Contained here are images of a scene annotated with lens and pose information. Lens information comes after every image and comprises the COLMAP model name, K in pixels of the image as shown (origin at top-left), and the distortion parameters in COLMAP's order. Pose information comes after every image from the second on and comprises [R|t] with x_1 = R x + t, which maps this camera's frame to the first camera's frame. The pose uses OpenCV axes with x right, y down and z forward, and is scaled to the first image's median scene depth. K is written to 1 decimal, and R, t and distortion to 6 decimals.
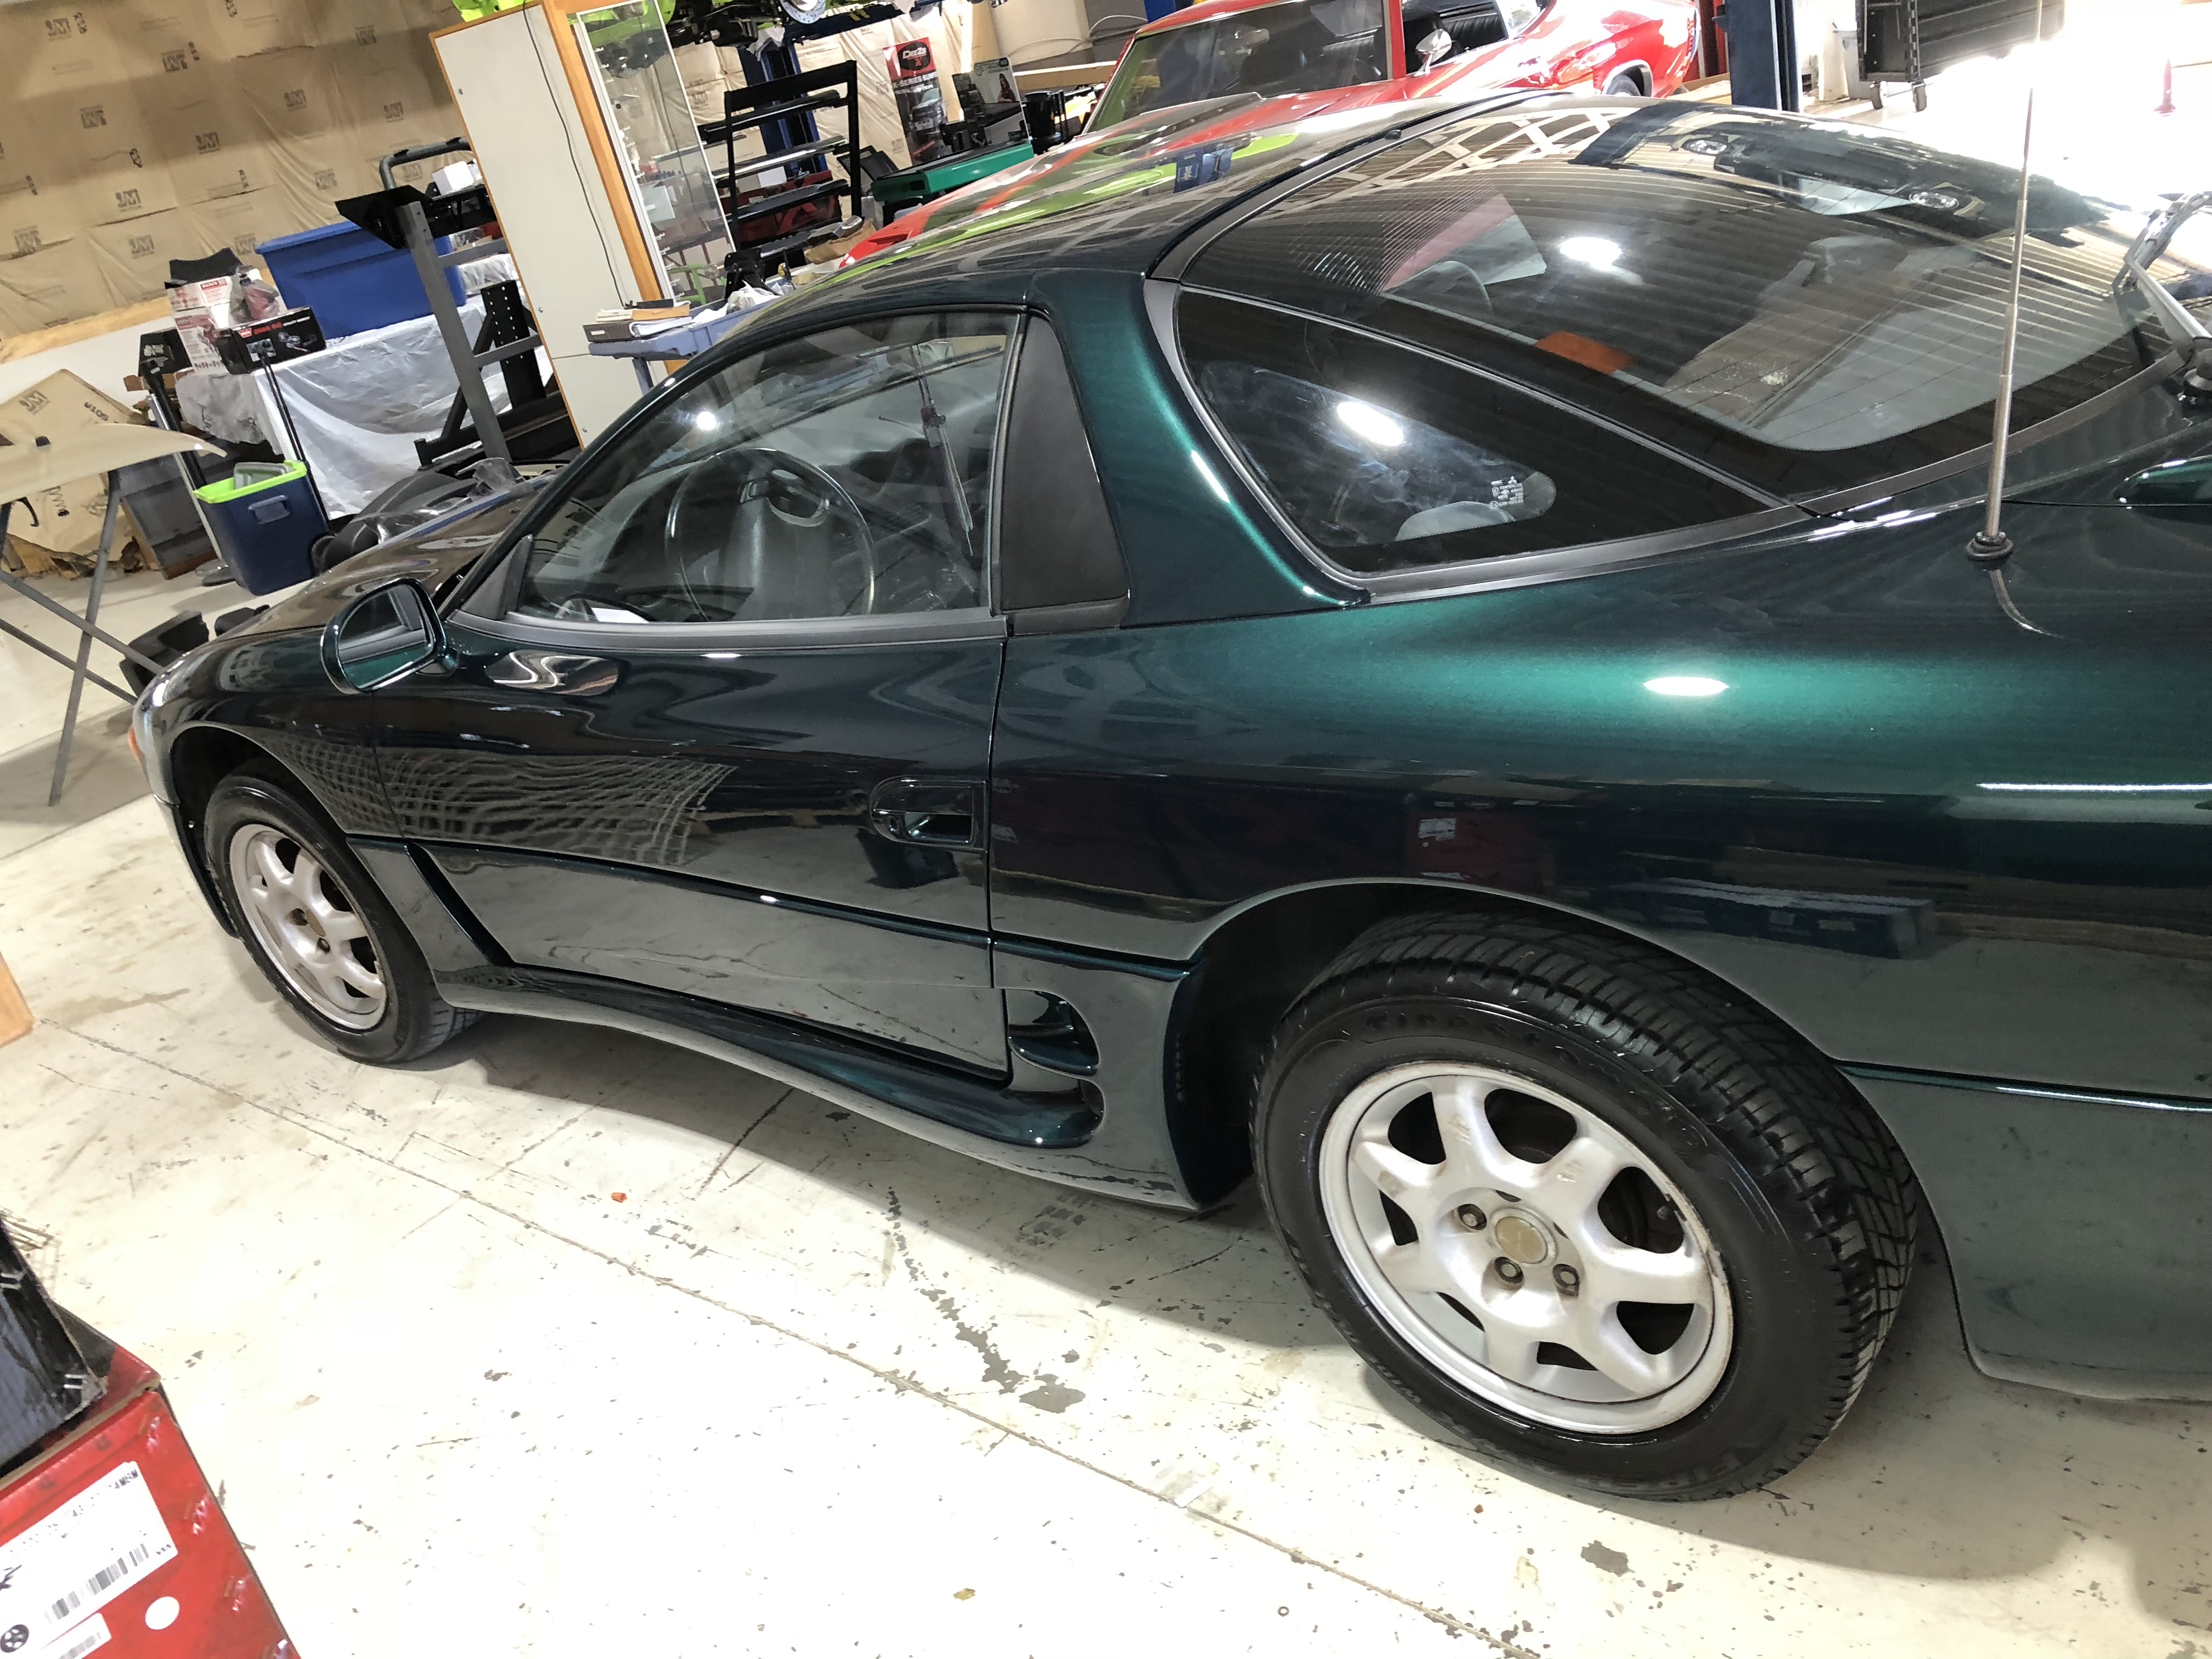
lens RADIAL K [[1794.2, 0, 1108.1], [0, 1794.2, 824.1], [0, 0, 1]] dist [0.003719, 0.008628]
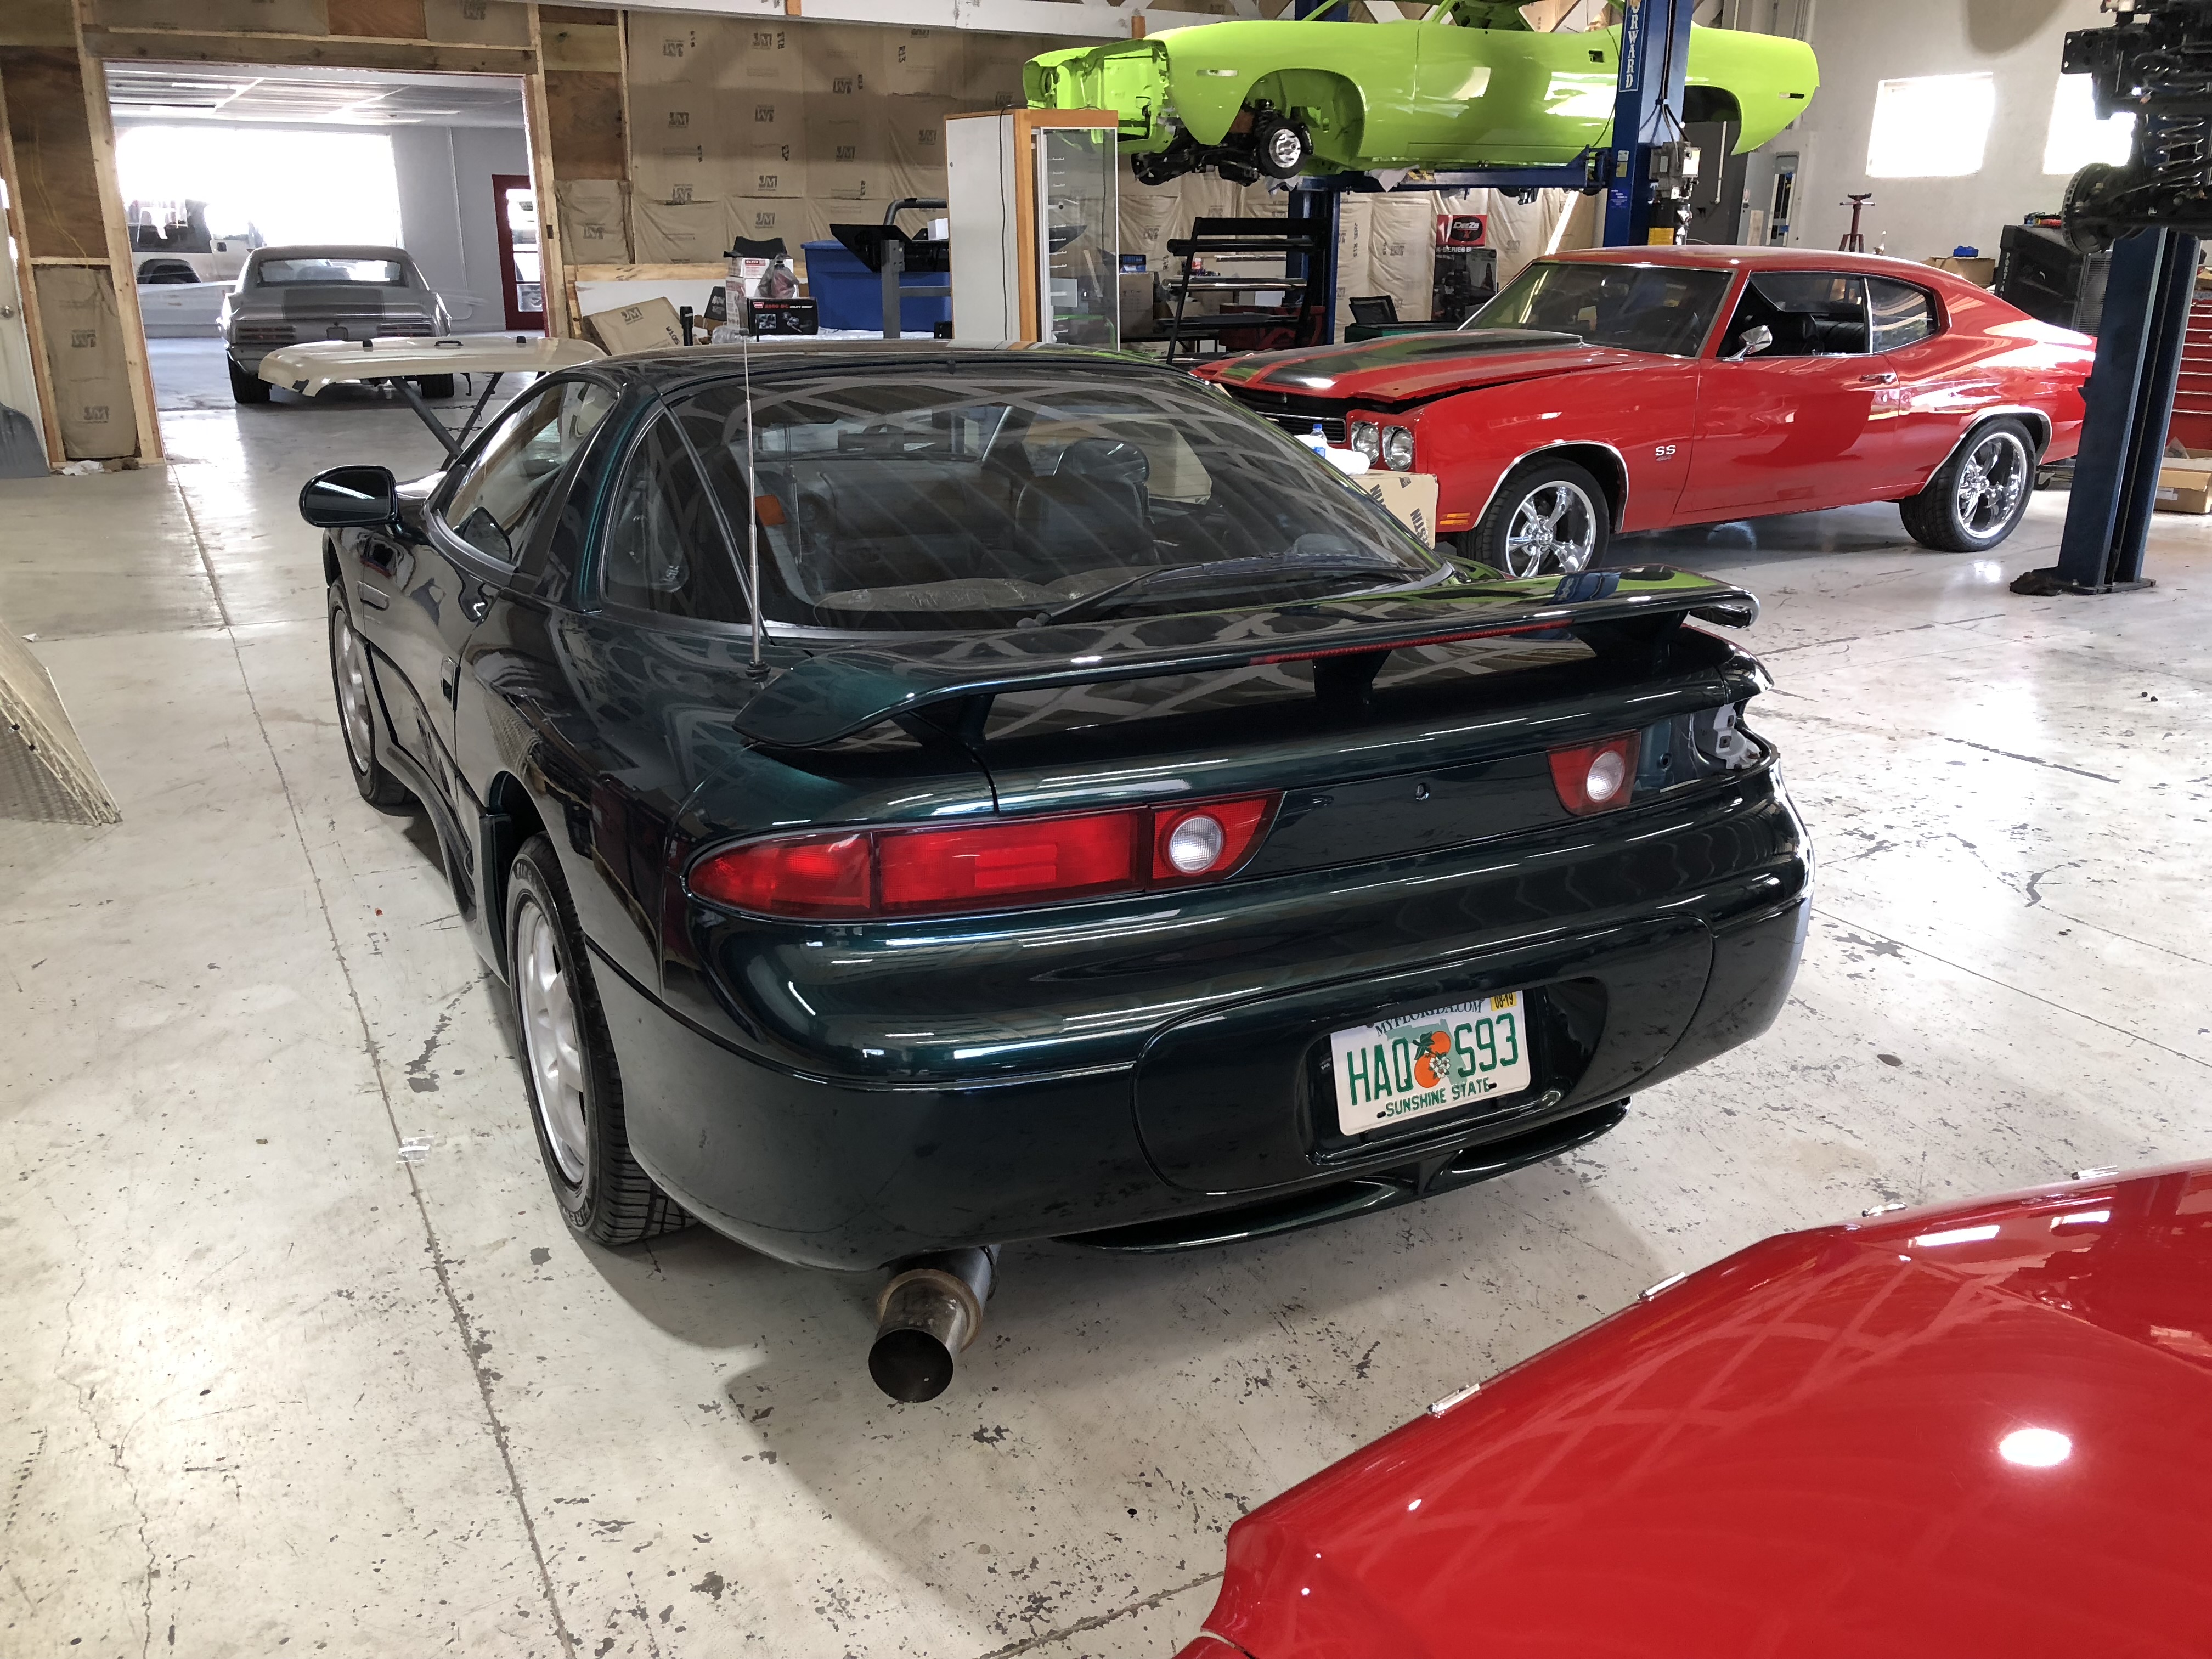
lens RADIAL K [[1794.2, 0, 1099.8], [0, 1794.2, 828.2], [0, 0, 1]] dist [0.003719, 0.008628]
pose [[0.891730, 0.342841, -0.295427, 0.216229], [-0.359056, 0.933316, -0.000687, -0.020946], [0.275491, 0.106687, 0.955365, -0.076507]]
